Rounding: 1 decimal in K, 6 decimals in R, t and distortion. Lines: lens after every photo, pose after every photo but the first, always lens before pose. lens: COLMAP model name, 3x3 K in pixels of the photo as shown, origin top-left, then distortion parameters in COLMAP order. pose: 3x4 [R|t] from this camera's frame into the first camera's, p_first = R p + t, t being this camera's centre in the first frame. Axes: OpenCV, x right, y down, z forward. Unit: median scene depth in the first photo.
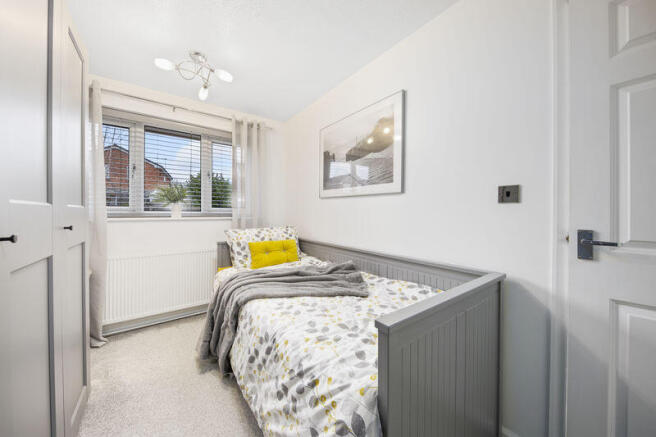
lens RADIAL K [[236.0, 0, 323.0], [0, 236.0, 214.4], [0, 0, 1]] dist [-0.002240, -0.000706]
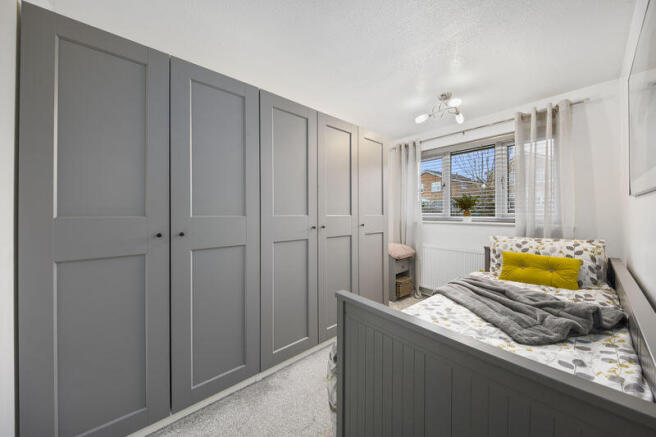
lens RADIAL K [[223.3, 0, 322.2], [0, 223.3, 215.3], [0, 0, 1]] dist [-0.007164, -0.000948]
pose [[0.037257, 0.004662, -0.999295, 0.543517], [-0.007427, 0.999963, 0.004388, -0.021851], [0.999278, 0.007258, 0.037290, 0.249081]]
